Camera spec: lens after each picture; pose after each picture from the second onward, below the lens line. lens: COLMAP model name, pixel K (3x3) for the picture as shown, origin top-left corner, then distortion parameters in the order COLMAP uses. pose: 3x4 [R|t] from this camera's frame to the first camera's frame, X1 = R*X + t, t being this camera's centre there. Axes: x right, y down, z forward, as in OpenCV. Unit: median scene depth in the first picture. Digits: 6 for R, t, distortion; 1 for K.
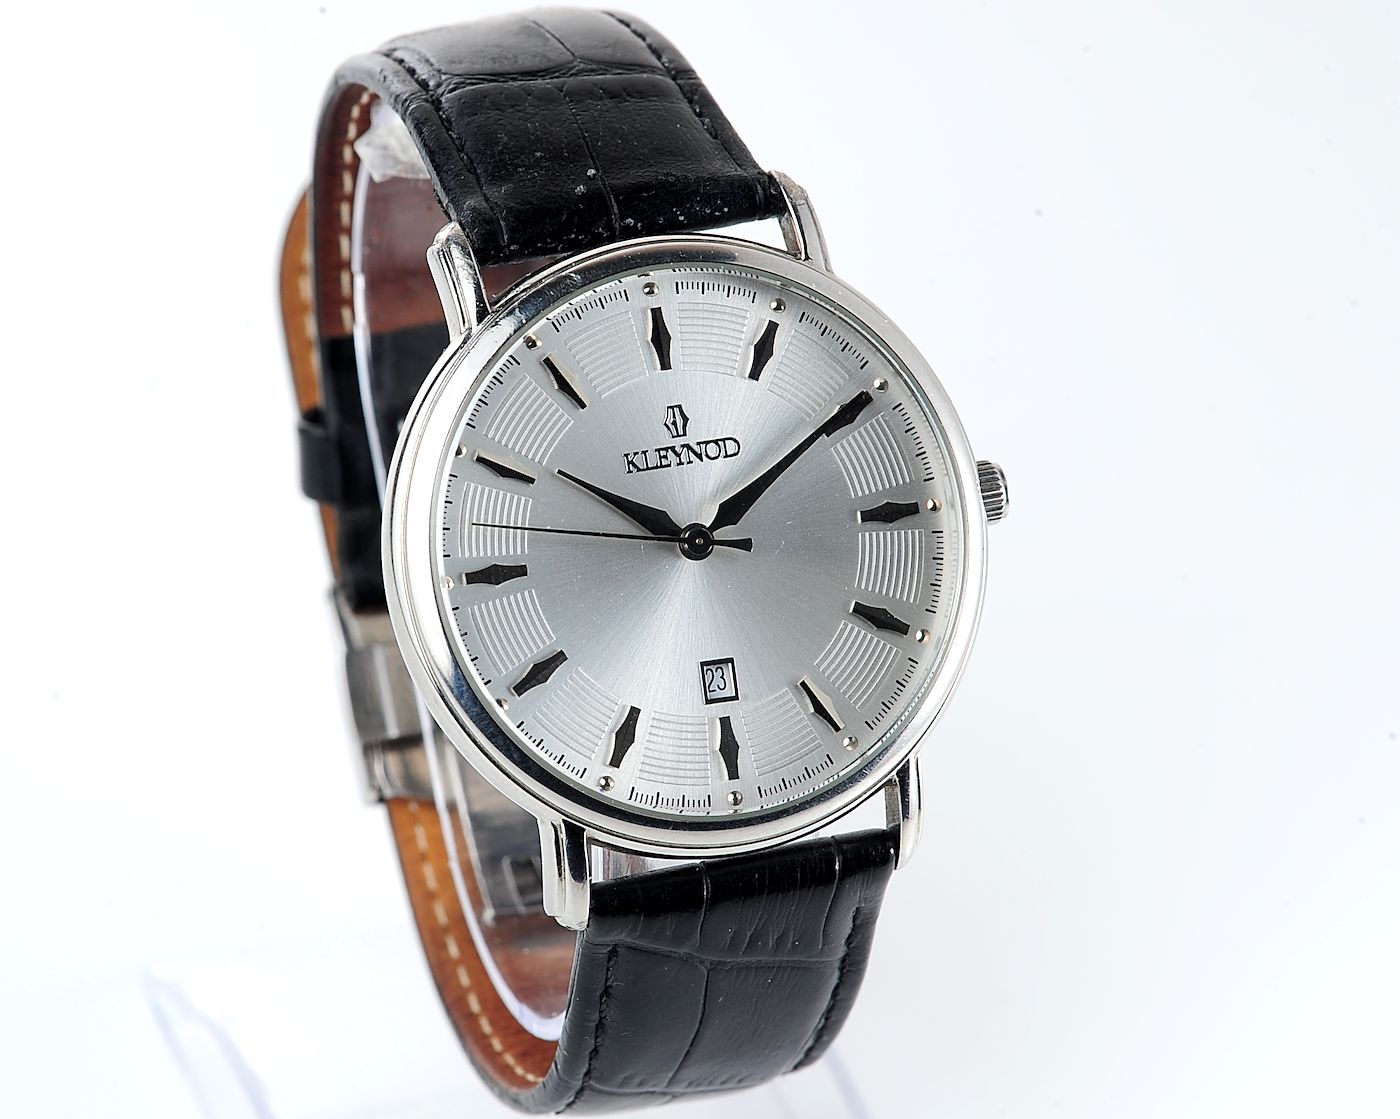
lens RADIAL K [[7442.5, 0, 700.0], [0, 7442.5, 559.5], [0, 0, 1]] dist [0.140389, -4.351056]
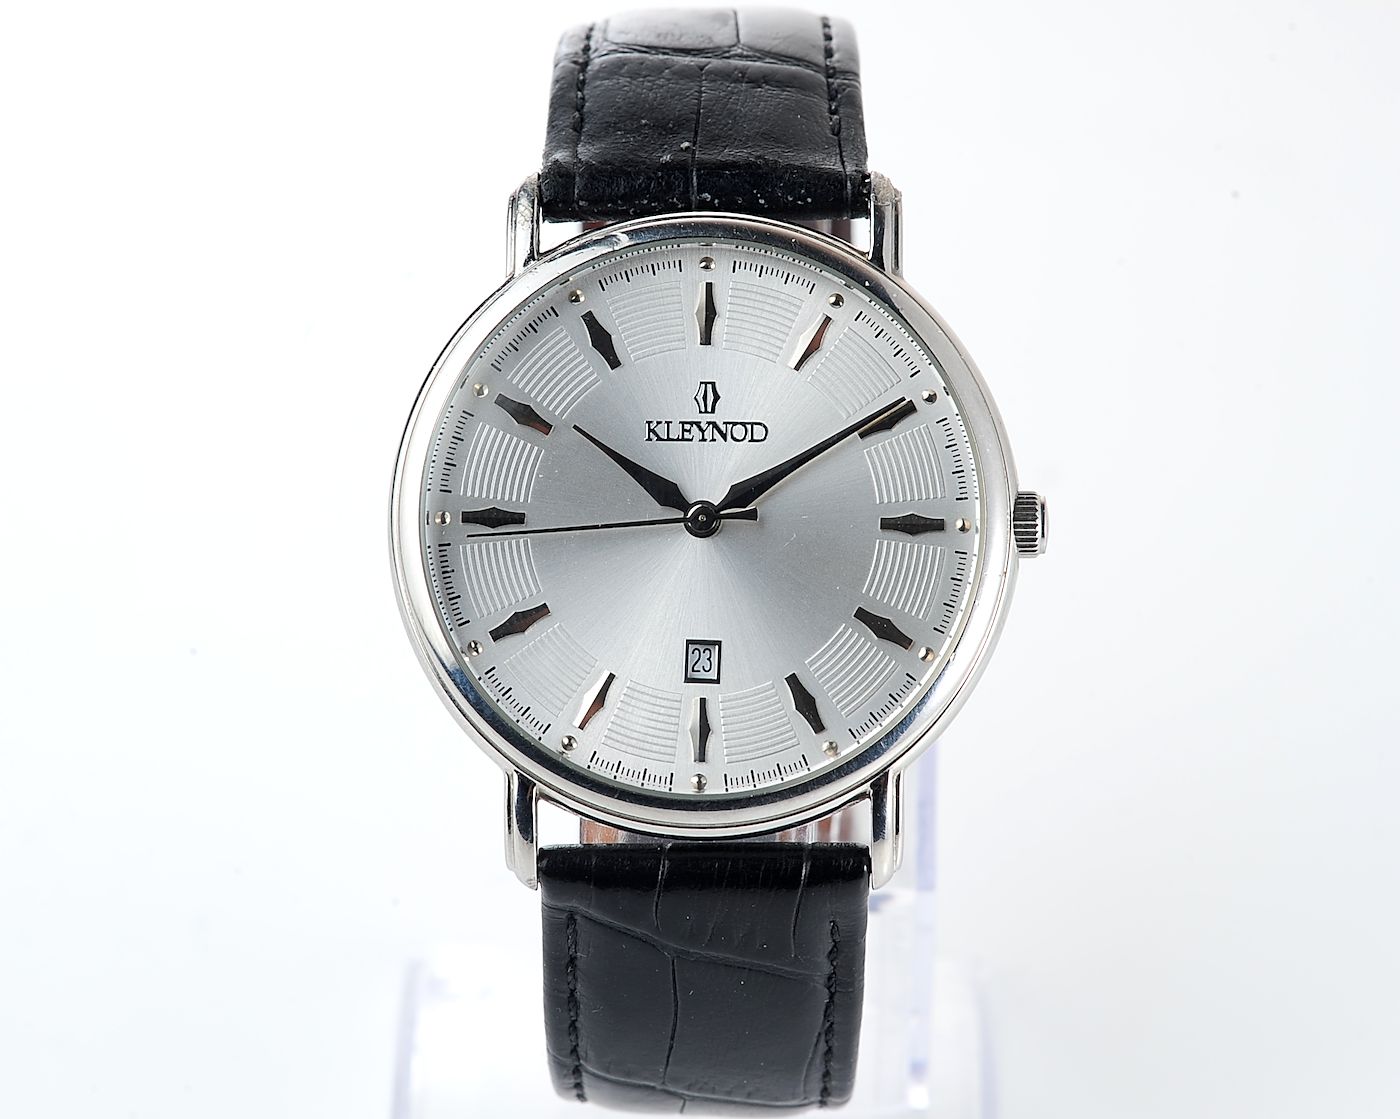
lens RADIAL K [[7442.5, 0, 700.0], [0, 7442.5, 559.5], [0, 0, 1]] dist [0.140389, -4.351056]
pose [[0.940563, 0.147677, -0.305830, 0.302220], [-0.166561, 0.985357, -0.036446, 0.038979], [0.295970, 0.085219, 0.951388, 0.057337]]
